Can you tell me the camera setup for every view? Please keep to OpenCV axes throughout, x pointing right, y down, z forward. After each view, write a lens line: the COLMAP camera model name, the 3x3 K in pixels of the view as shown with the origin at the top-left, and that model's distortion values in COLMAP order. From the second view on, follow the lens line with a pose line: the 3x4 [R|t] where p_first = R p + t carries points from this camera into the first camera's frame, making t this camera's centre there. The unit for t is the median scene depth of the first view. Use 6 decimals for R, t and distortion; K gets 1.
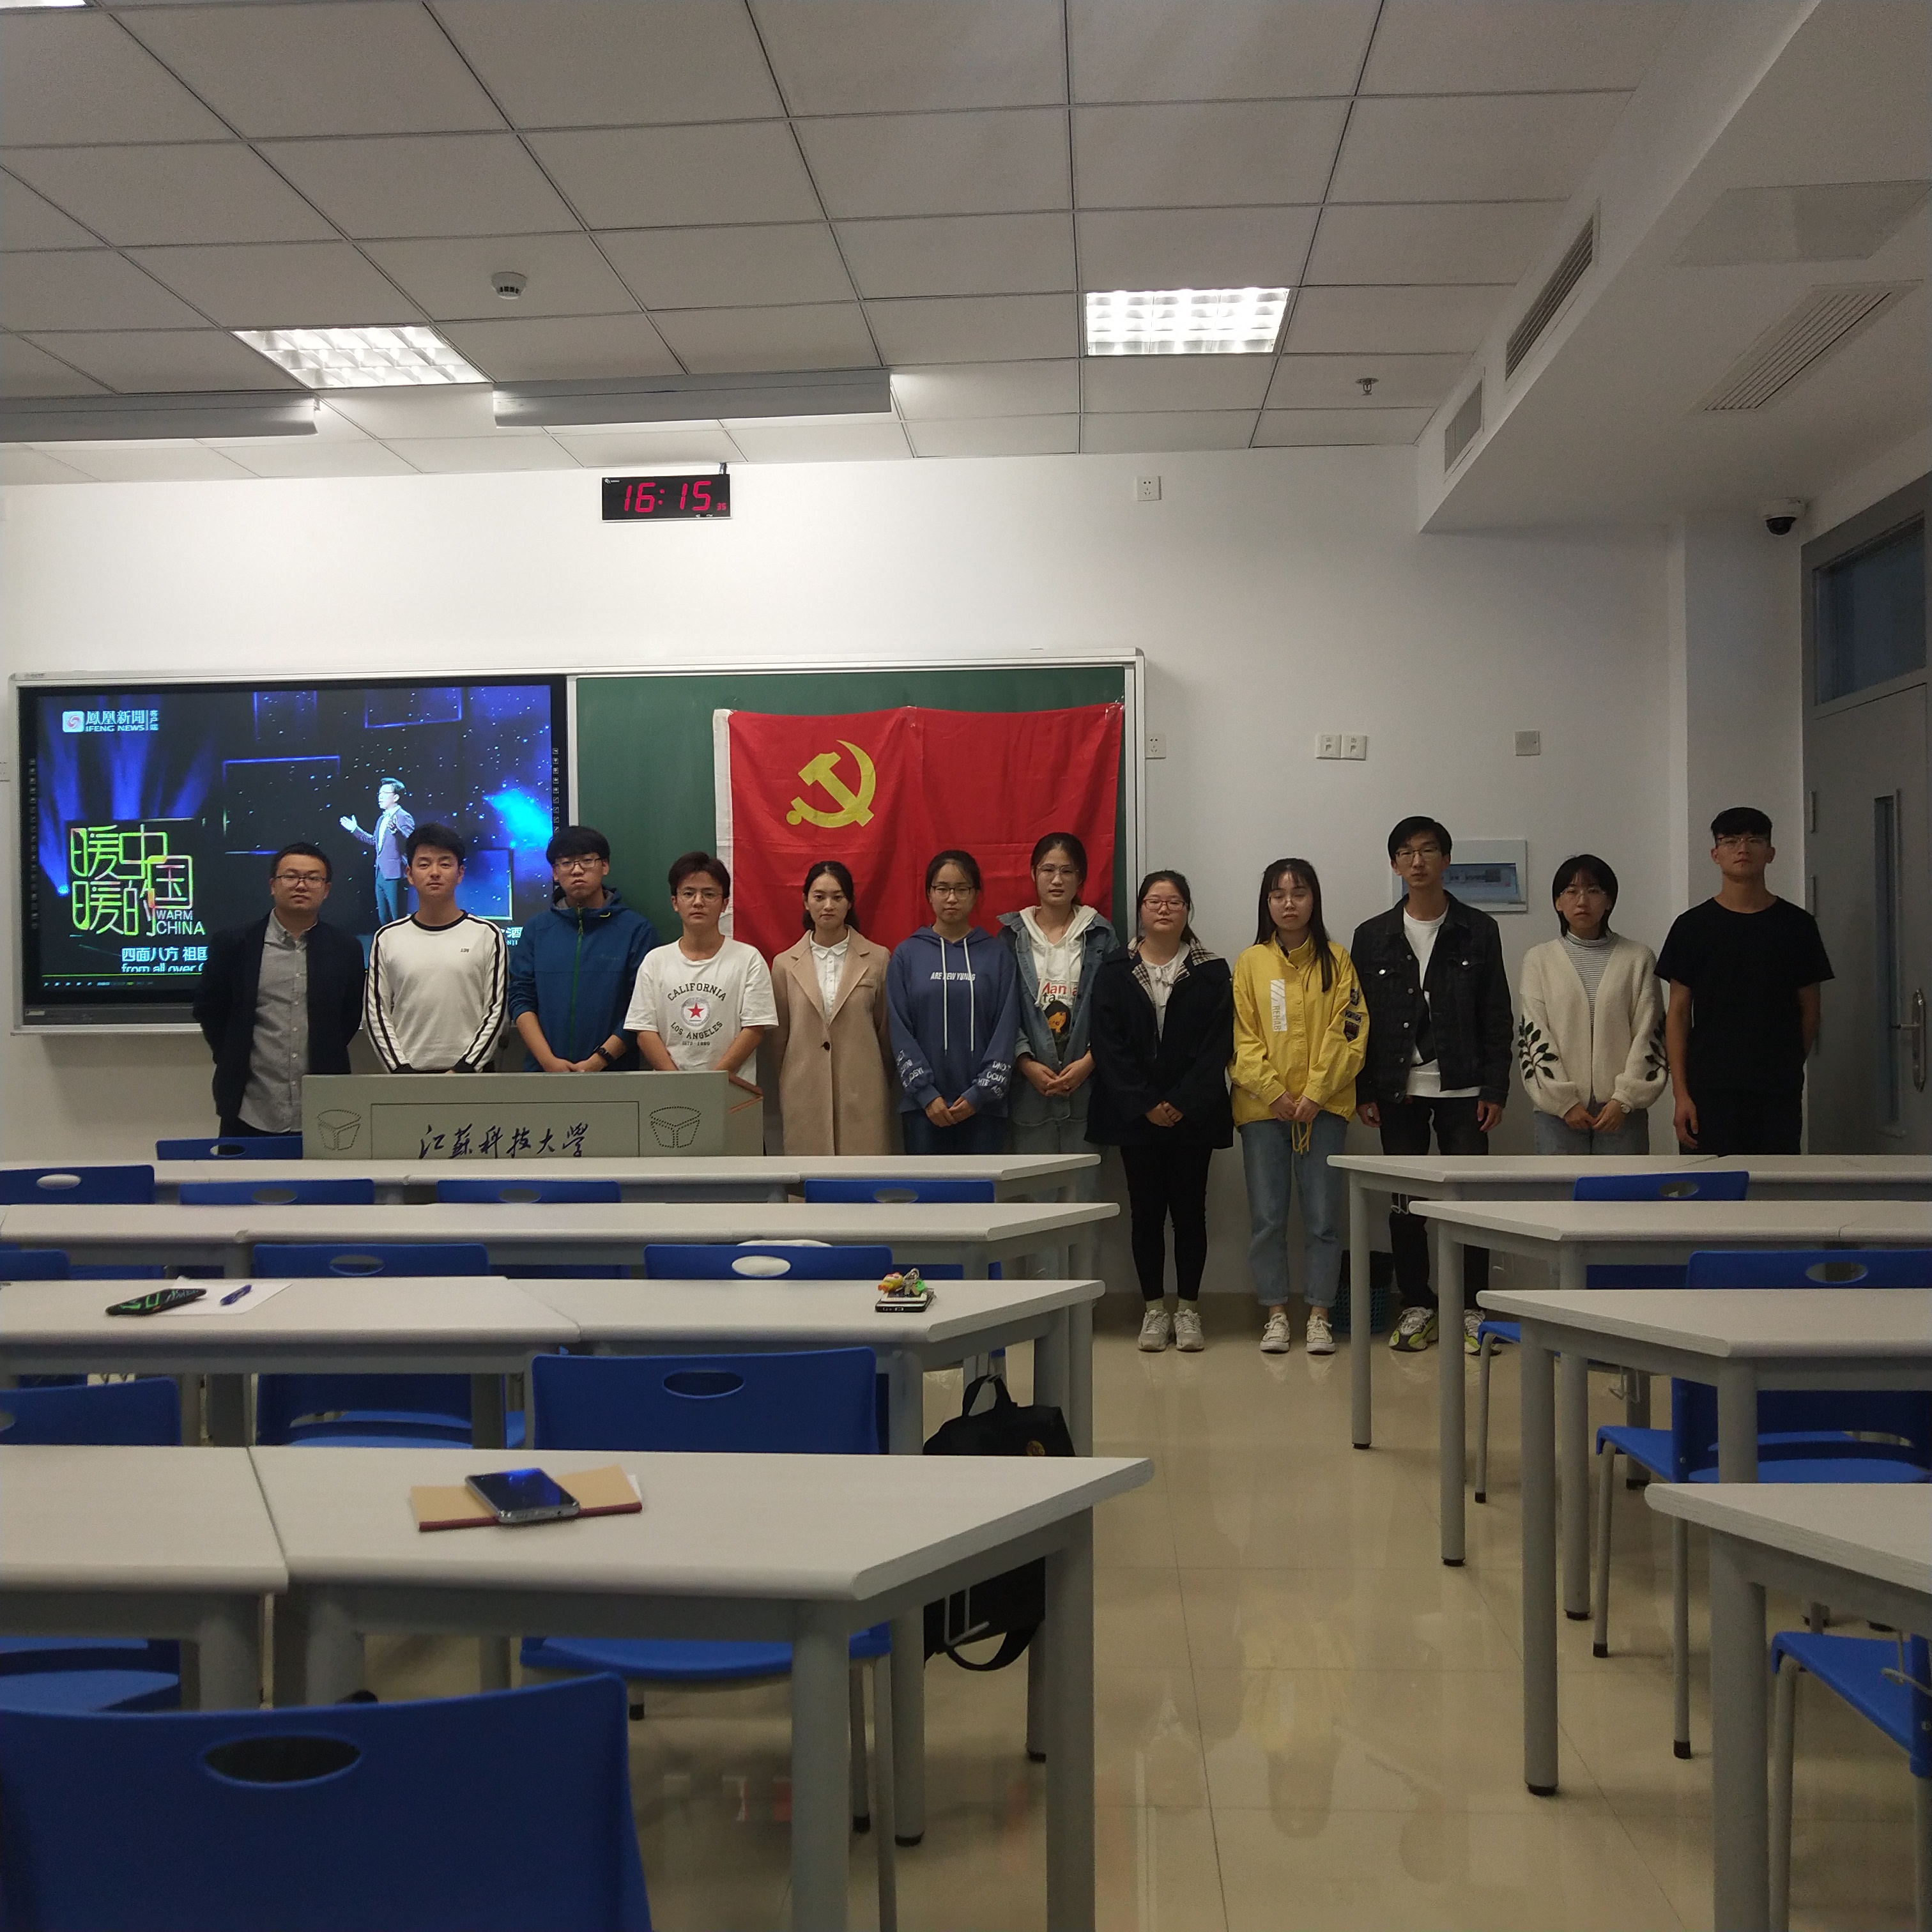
lens RADIAL K [[2007.1, 0, 961.3], [0, 2007.1, 981.6], [0, 0, 1]] dist [-0.003063, -0.015058]
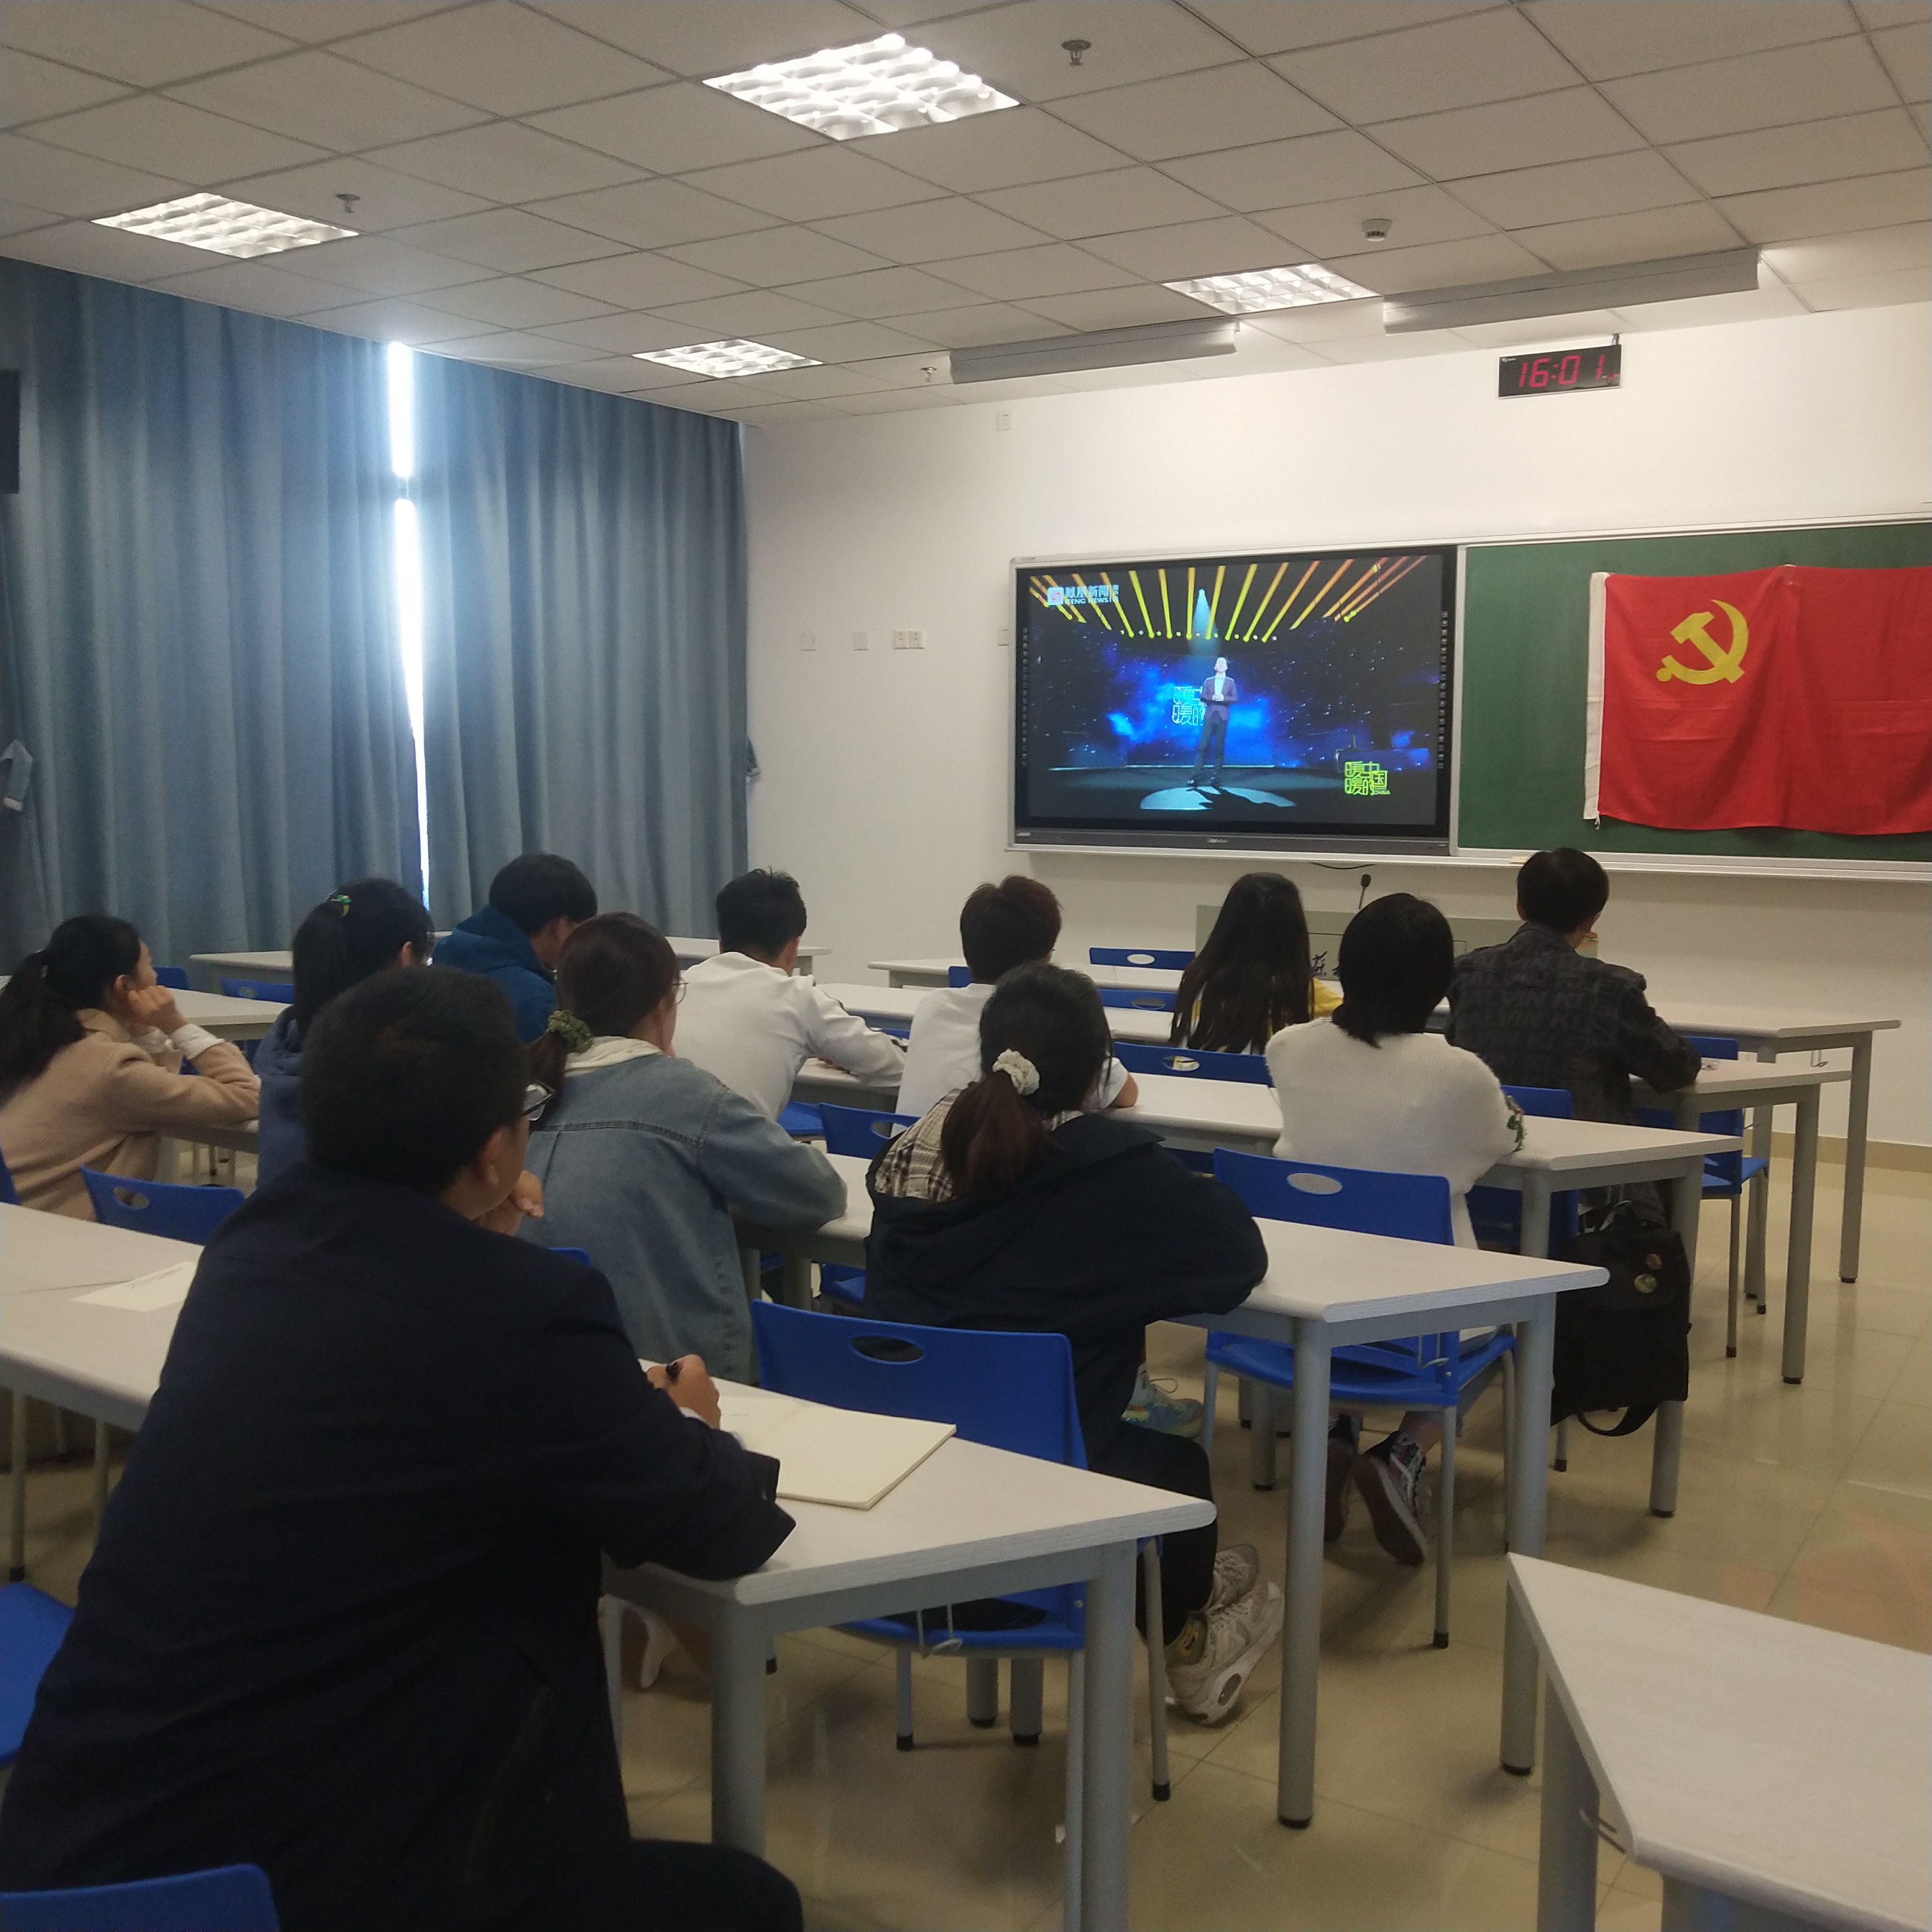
lens RADIAL K [[2002.0, 0, 966.0], [0, 2002.0, 966.0], [0, 0, 1]] dist [-0.002964, 0.059605]
pose [[0.878035, 0.063999, -0.474298, 0.111286], [-0.018134, 0.994756, 0.100657, -0.030372], [0.478253, -0.079779, 0.874591, -0.120631]]
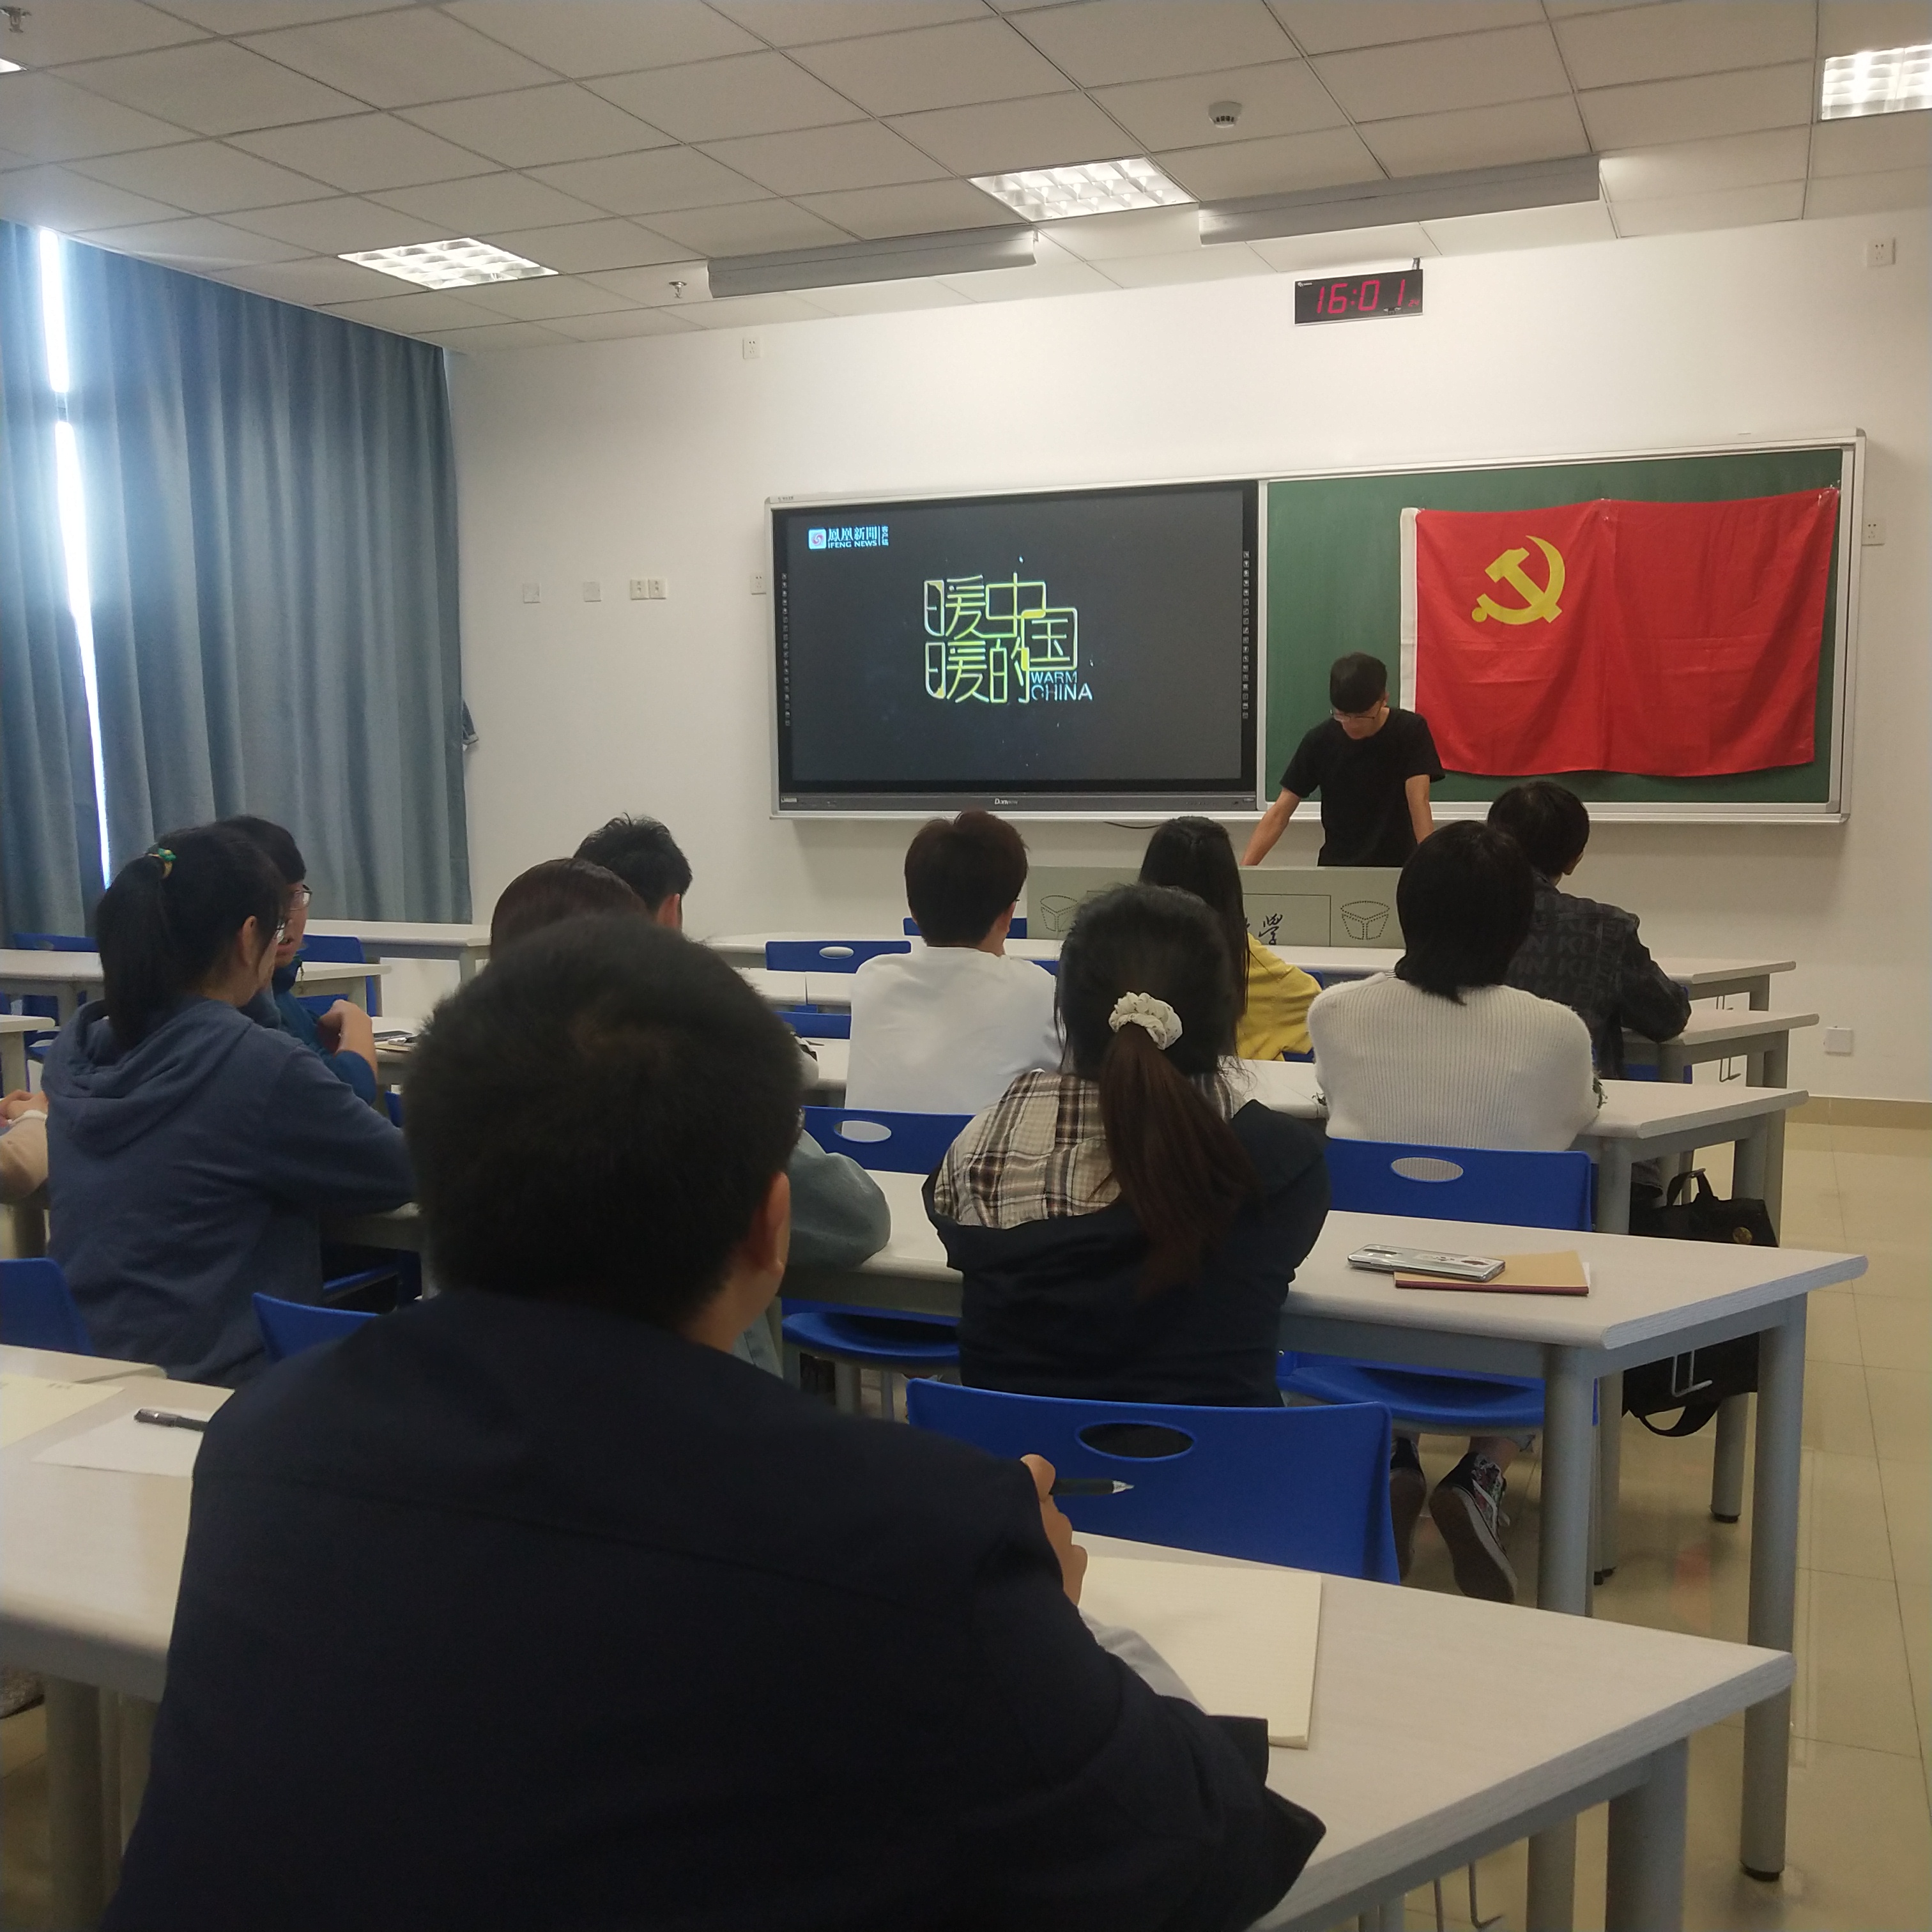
lens RADIAL K [[2002.0, 0, 966.0], [0, 2002.0, 966.0], [0, 0, 1]] dist [-0.002964, 0.059605]
pose [[0.950481, 0.034708, -0.308839, -0.011802], [-0.001890, 0.994371, 0.105934, -0.012499], [0.310777, -0.100104, 0.945197, -0.060613]]
